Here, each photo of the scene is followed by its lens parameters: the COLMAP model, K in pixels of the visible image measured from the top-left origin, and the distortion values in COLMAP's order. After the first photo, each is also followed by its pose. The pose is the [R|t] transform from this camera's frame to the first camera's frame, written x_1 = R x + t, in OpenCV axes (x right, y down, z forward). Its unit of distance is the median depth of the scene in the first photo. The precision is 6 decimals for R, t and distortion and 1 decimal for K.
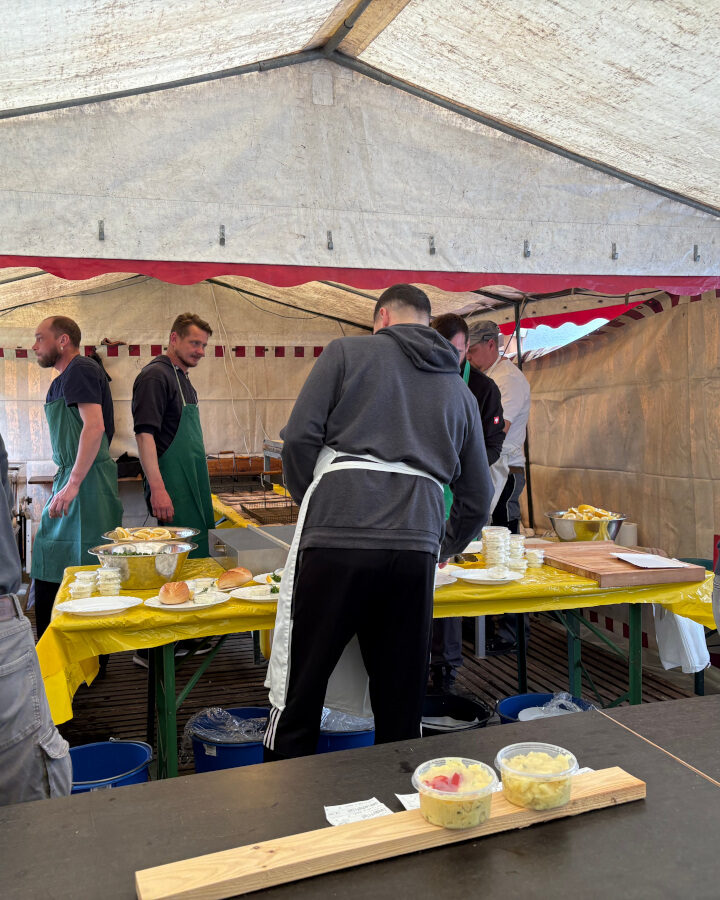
lens RADIAL K [[890.1, 0, 360.0], [0, 890.1, 450.0], [0, 0, 1]] dist [-0.016028, -0.025443]
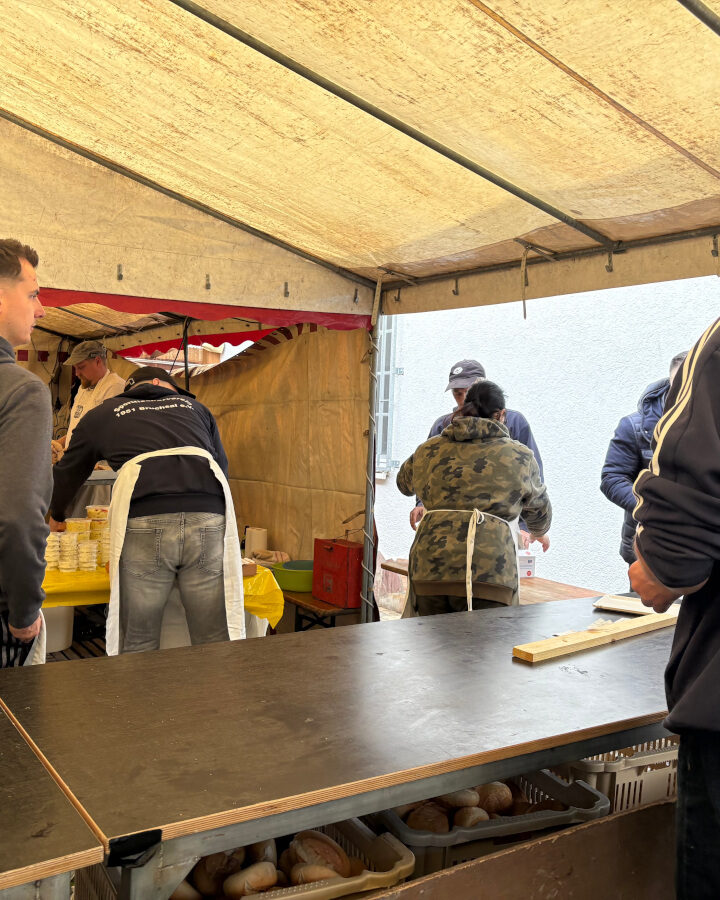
lens RADIAL K [[883.6, 0, 375.9], [0, 883.6, 482.6], [0, 0, 1]] dist [-0.018839, -0.010332]
pose [[0.960694, 0.029168, 0.276071, 0.146220], [-0.034861, 0.999268, 0.015738, 0.003409], [-0.275410, -0.024744, 0.961008, -0.100943]]
